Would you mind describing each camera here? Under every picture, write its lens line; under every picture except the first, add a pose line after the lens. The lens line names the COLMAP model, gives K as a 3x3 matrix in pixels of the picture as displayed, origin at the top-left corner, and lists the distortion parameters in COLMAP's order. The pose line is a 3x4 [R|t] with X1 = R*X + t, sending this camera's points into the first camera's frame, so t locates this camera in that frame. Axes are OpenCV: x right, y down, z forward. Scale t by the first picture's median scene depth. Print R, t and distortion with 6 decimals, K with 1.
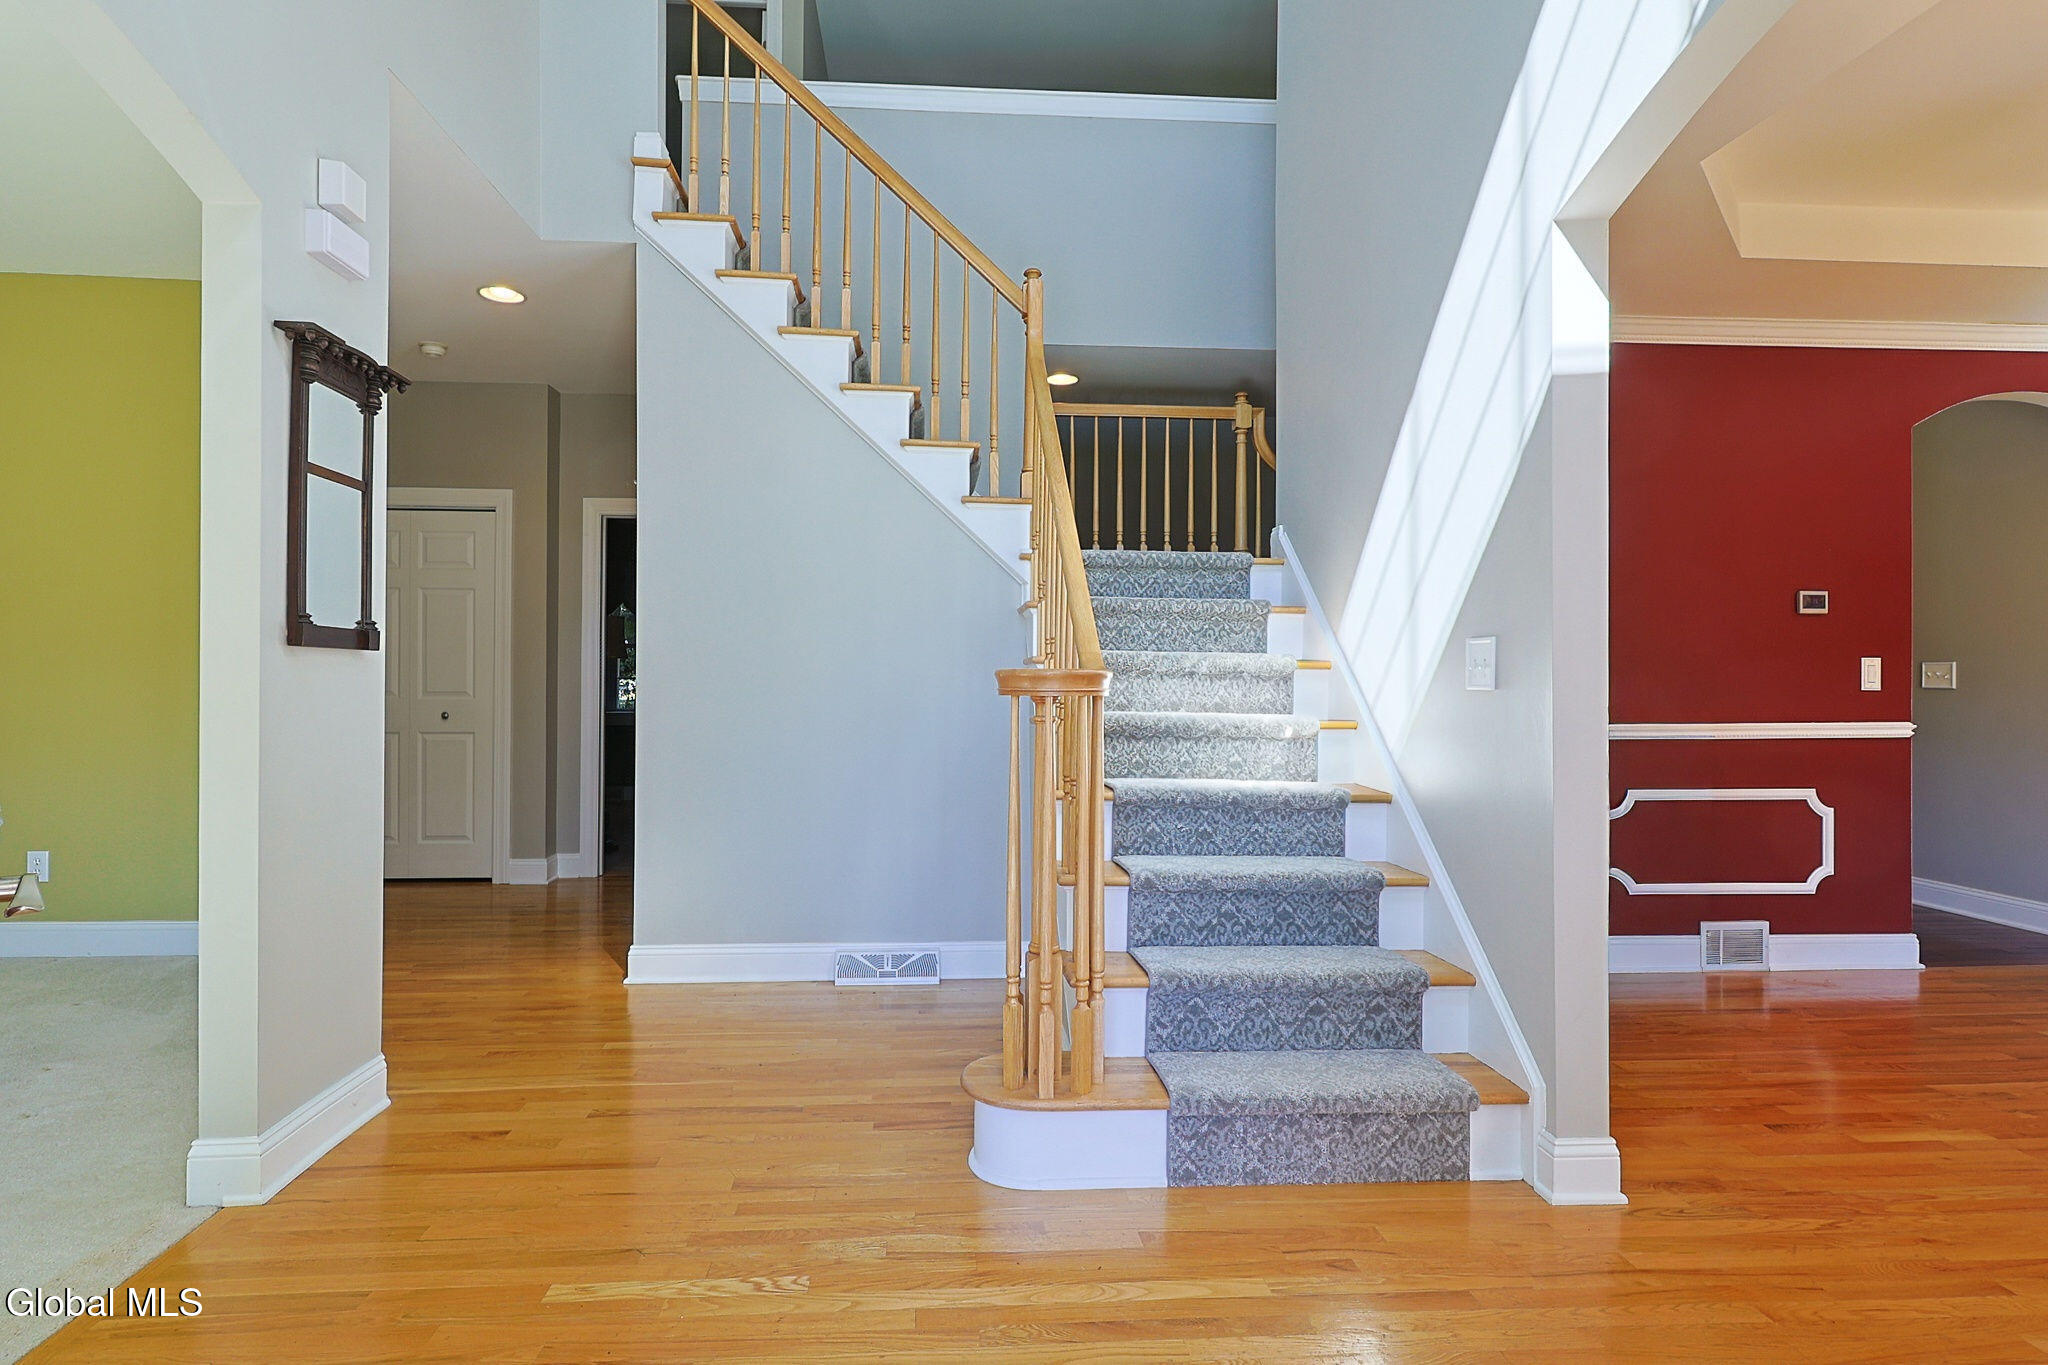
lens RADIAL K [[1047.0, 0, 1000.7], [0, 1047.0, 676.5], [0, 0, 1]] dist [0.002032, -0.000754]
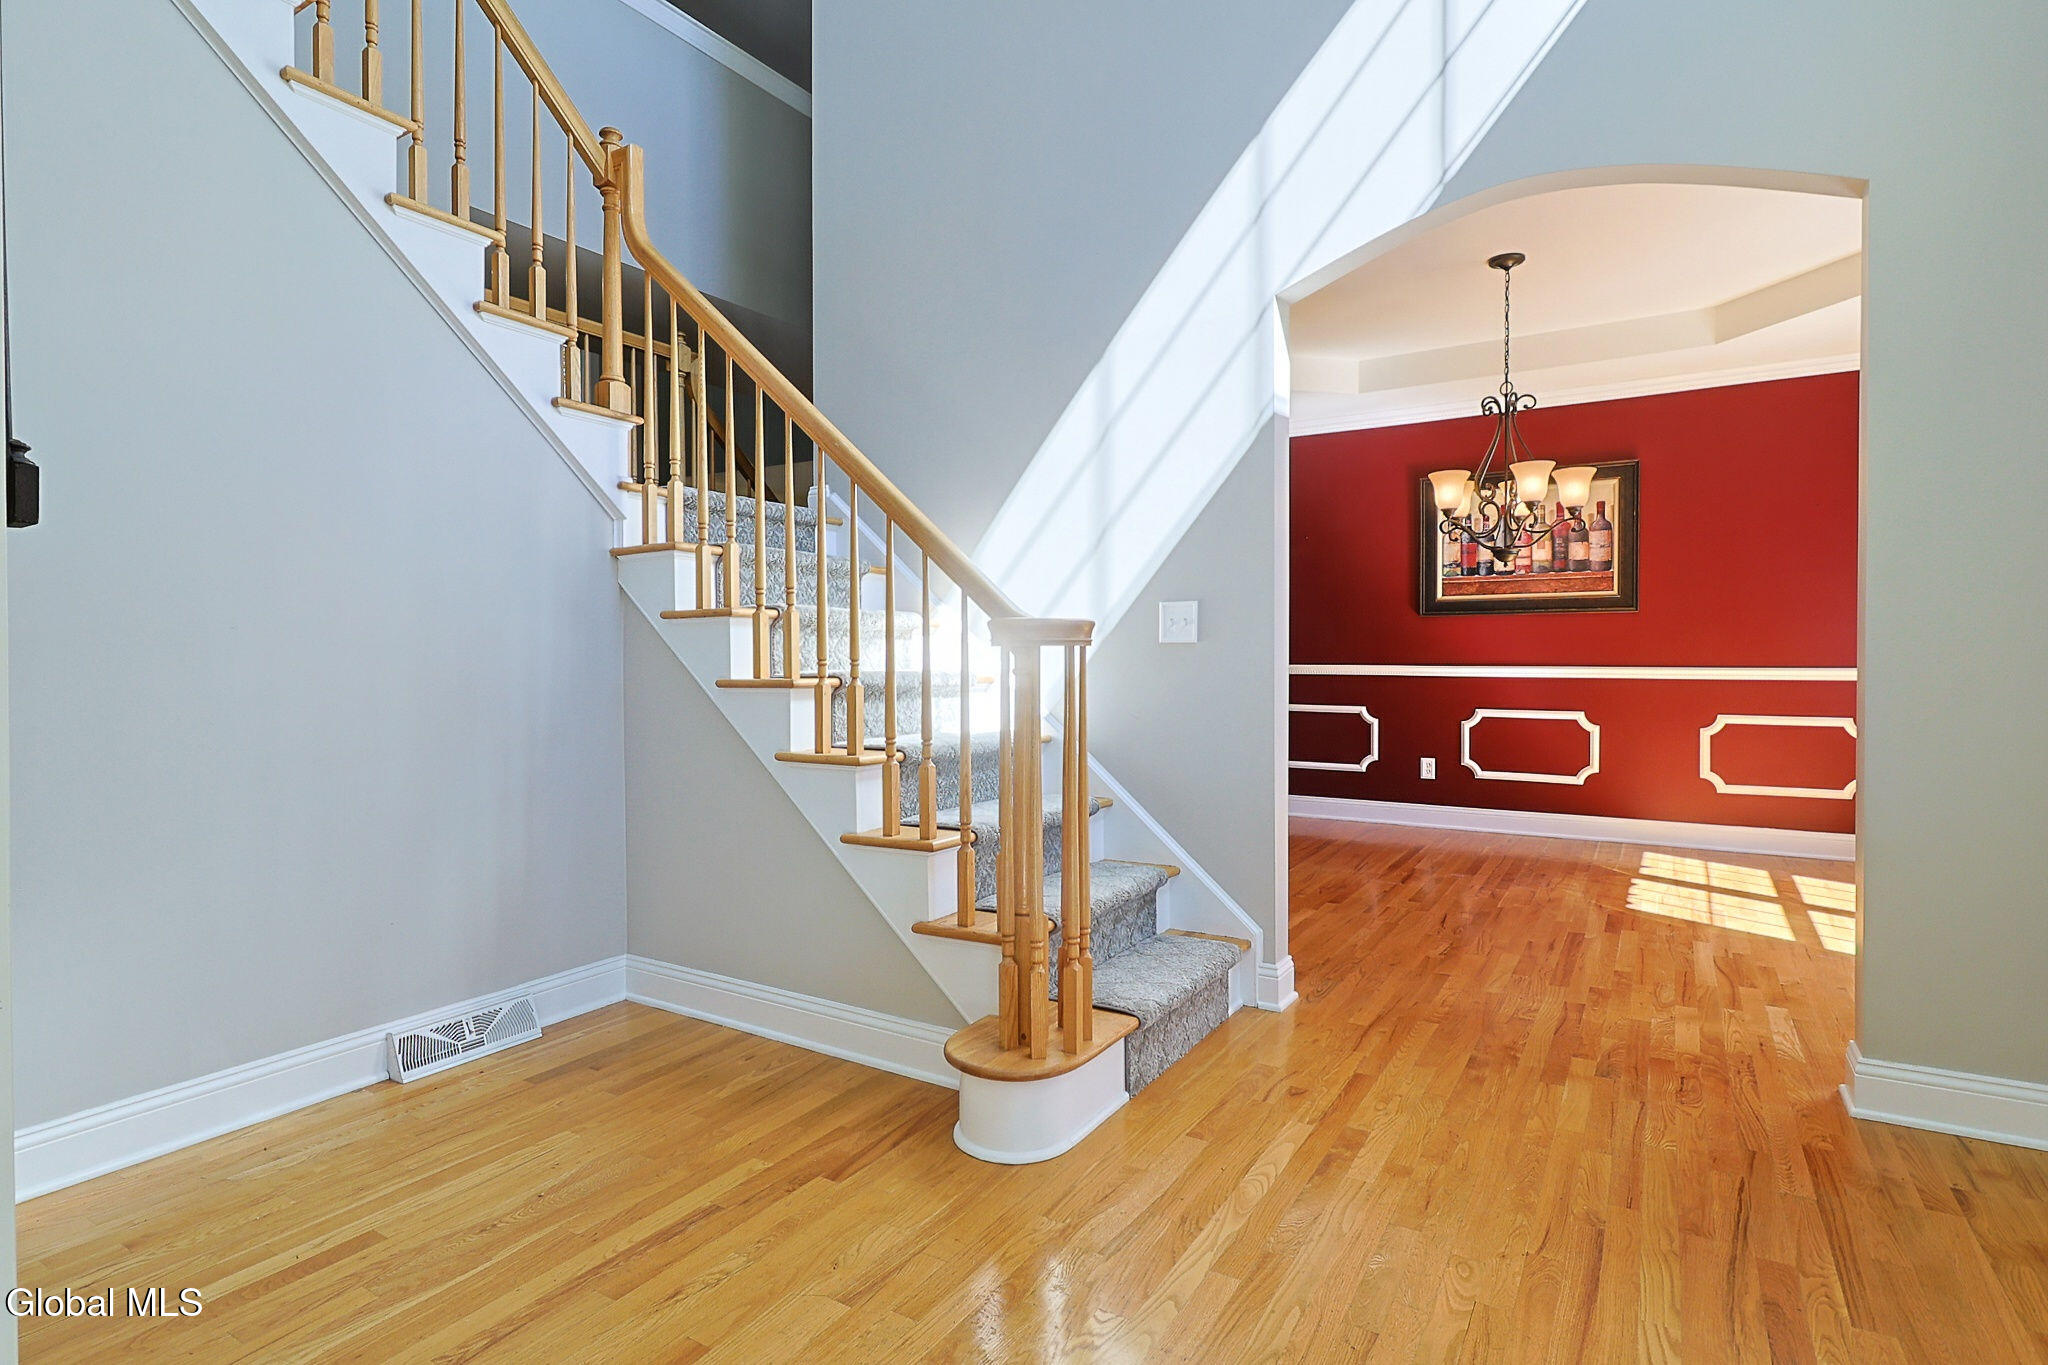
lens RADIAL K [[1047.0, 0, 1000.7], [0, 1047.0, 676.5], [0, 0, 1]] dist [0.002032, -0.000754]
pose [[0.583224, -0.022985, 0.811986, -0.643087], [-0.003935, 0.999508, 0.031120, 0.009011], [-0.812302, -0.021345, 0.582847, 0.387842]]
